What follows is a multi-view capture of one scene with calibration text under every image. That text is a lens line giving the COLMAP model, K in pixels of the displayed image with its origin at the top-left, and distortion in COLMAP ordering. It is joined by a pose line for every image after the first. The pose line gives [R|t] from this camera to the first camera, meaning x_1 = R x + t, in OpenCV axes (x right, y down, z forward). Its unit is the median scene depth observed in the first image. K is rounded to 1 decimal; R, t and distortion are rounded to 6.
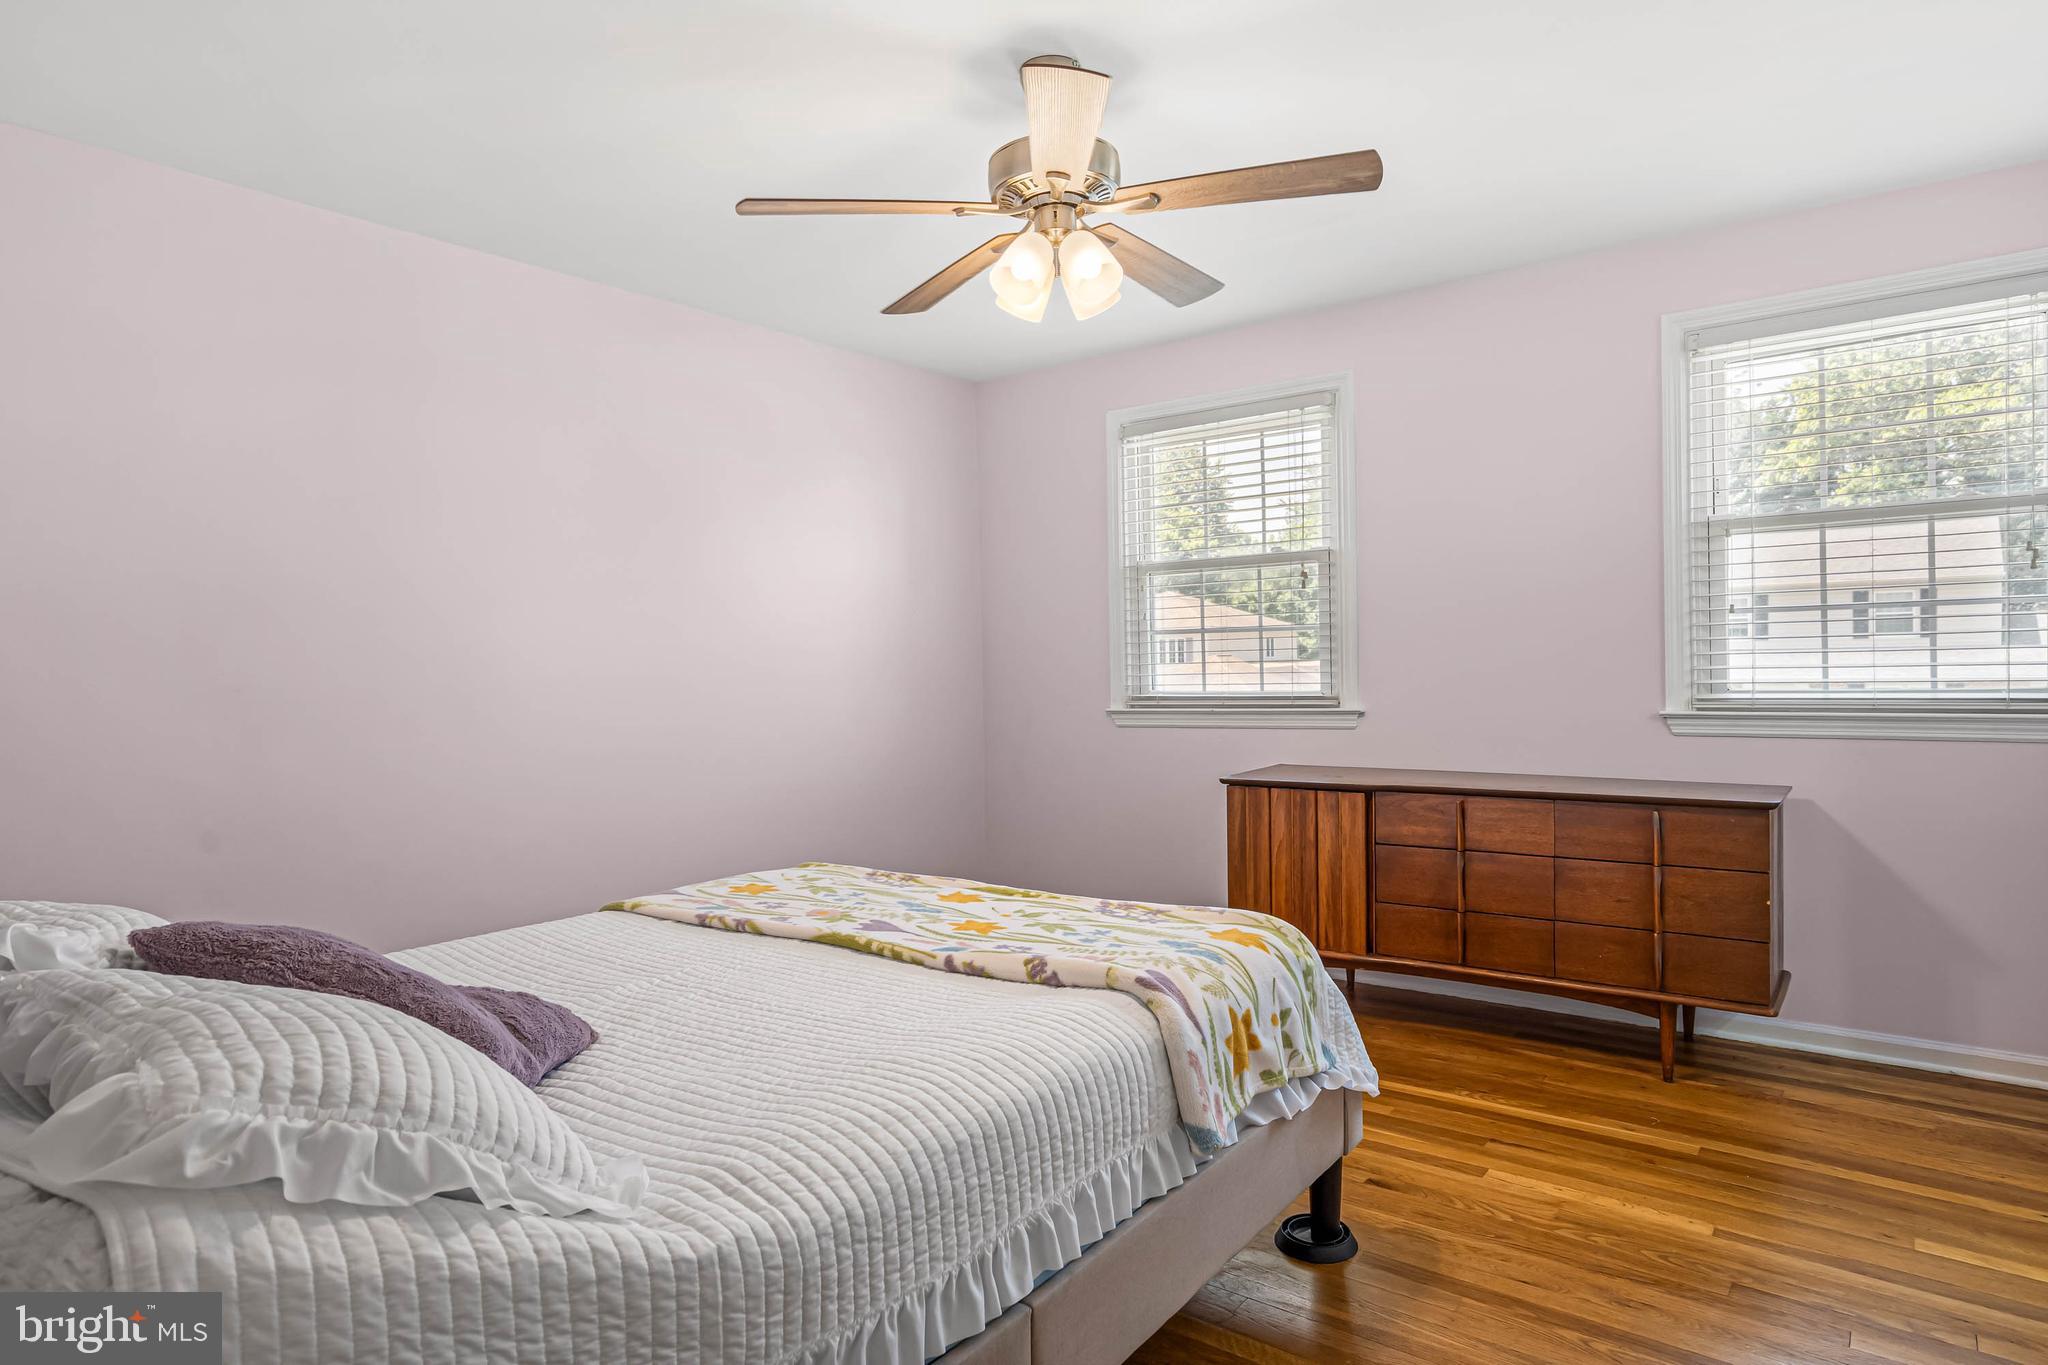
lens RADIAL K [[1209.0, 0, 1031.4], [0, 1209.0, 679.6], [0, 0, 1]] dist [0.006239, 0.000491]
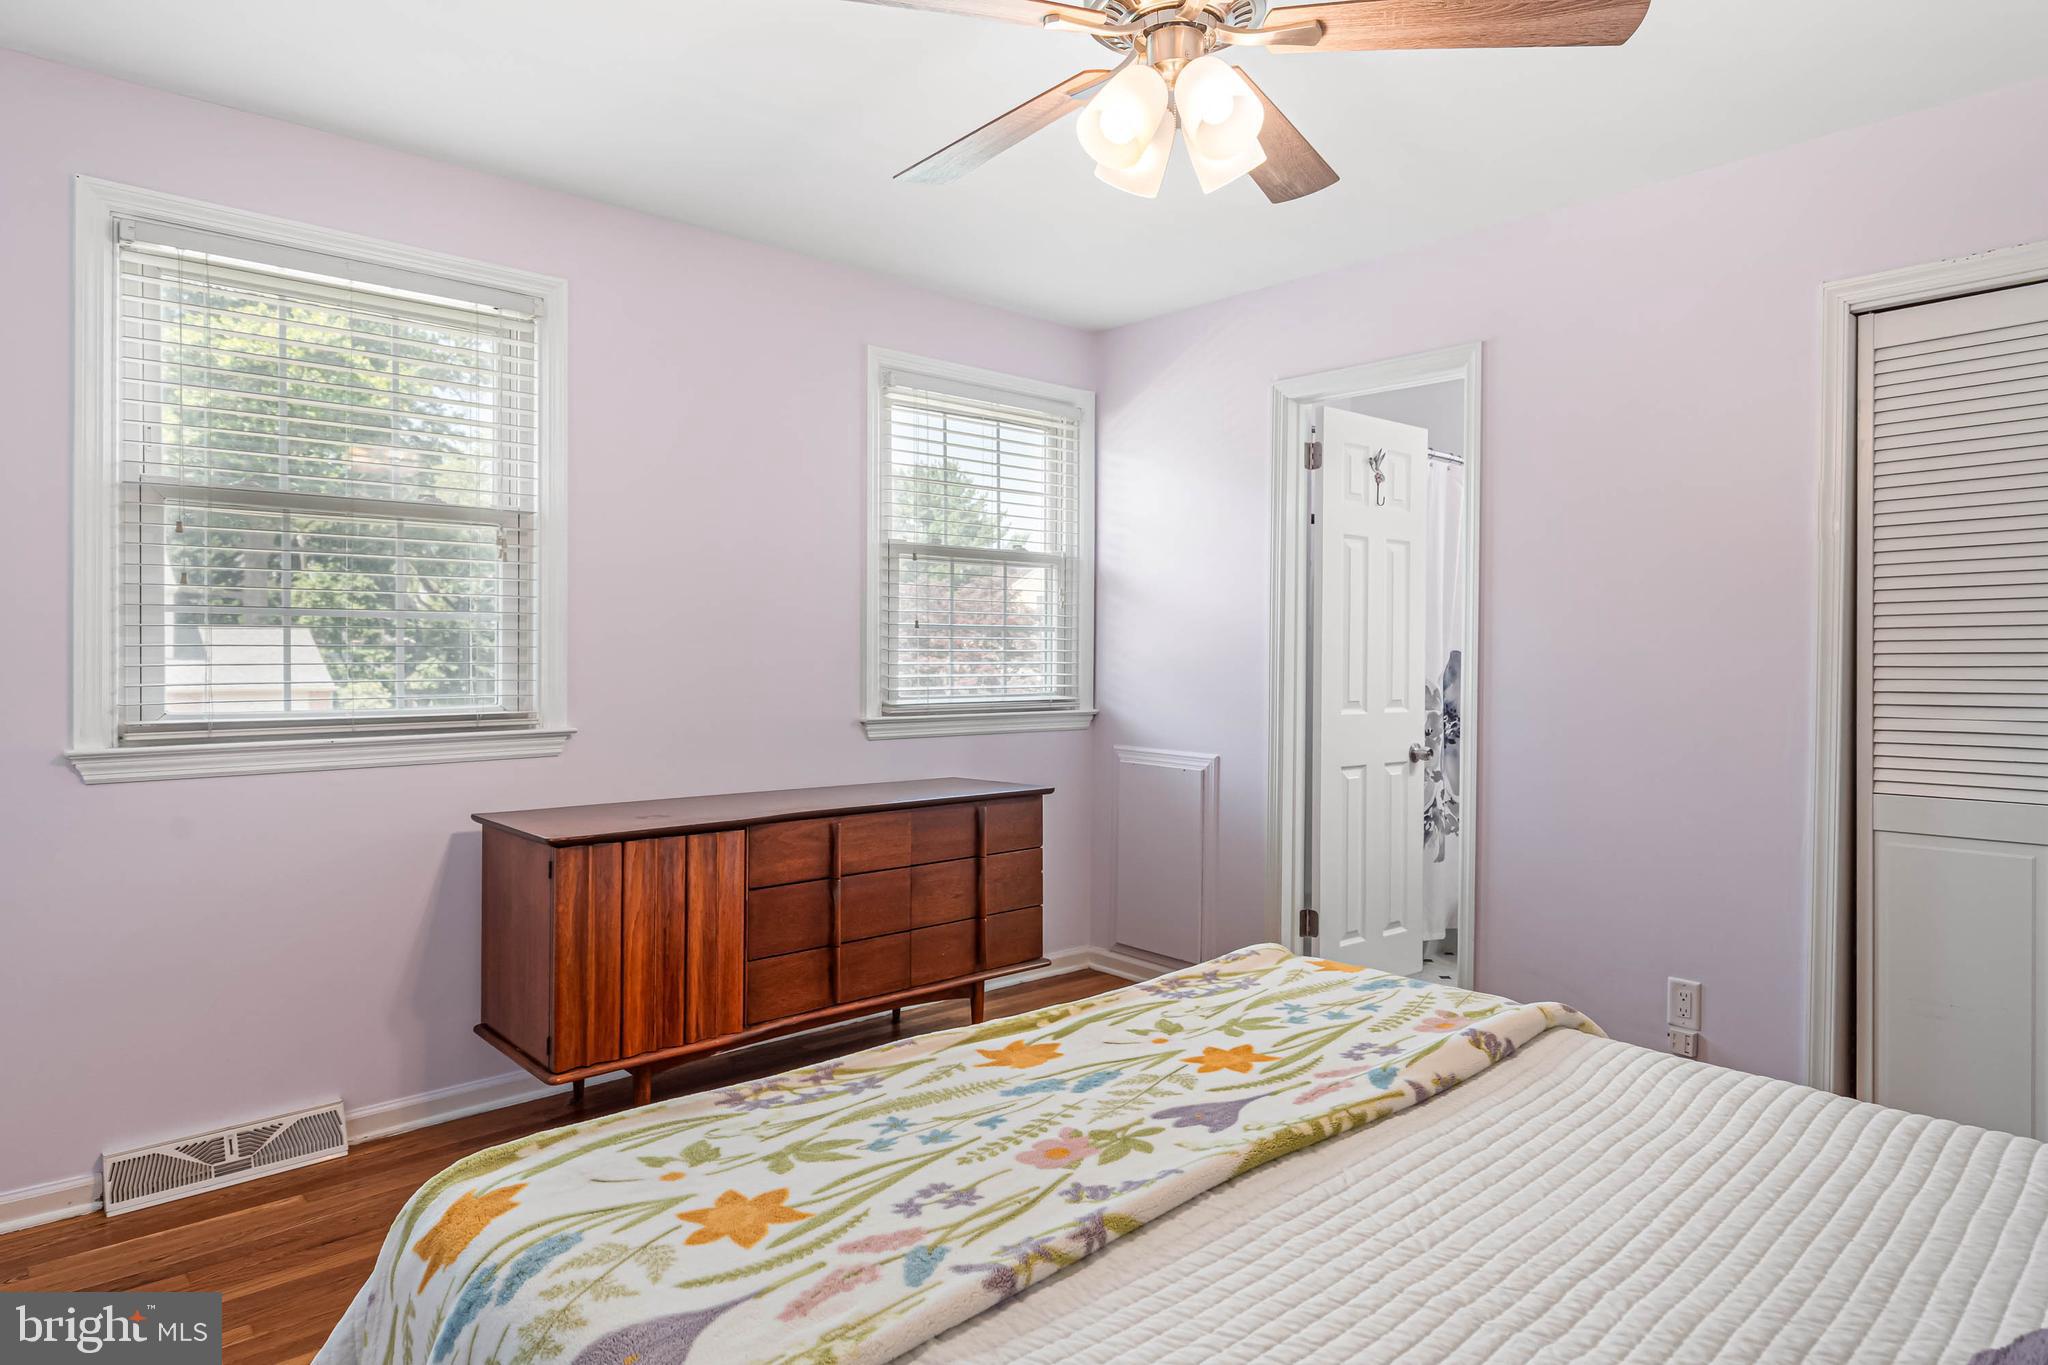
lens RADIAL K [[1209.0, 0, 1030.1], [0, 1209.0, 678.6], [0, 0, 1]] dist [0.006239, 0.000491]
pose [[0.177701, 0.005150, 0.984071, -0.497957], [0.005866, 0.999963, -0.006292, -0.000649], [-0.984067, 0.006890, 0.177665, 0.684483]]
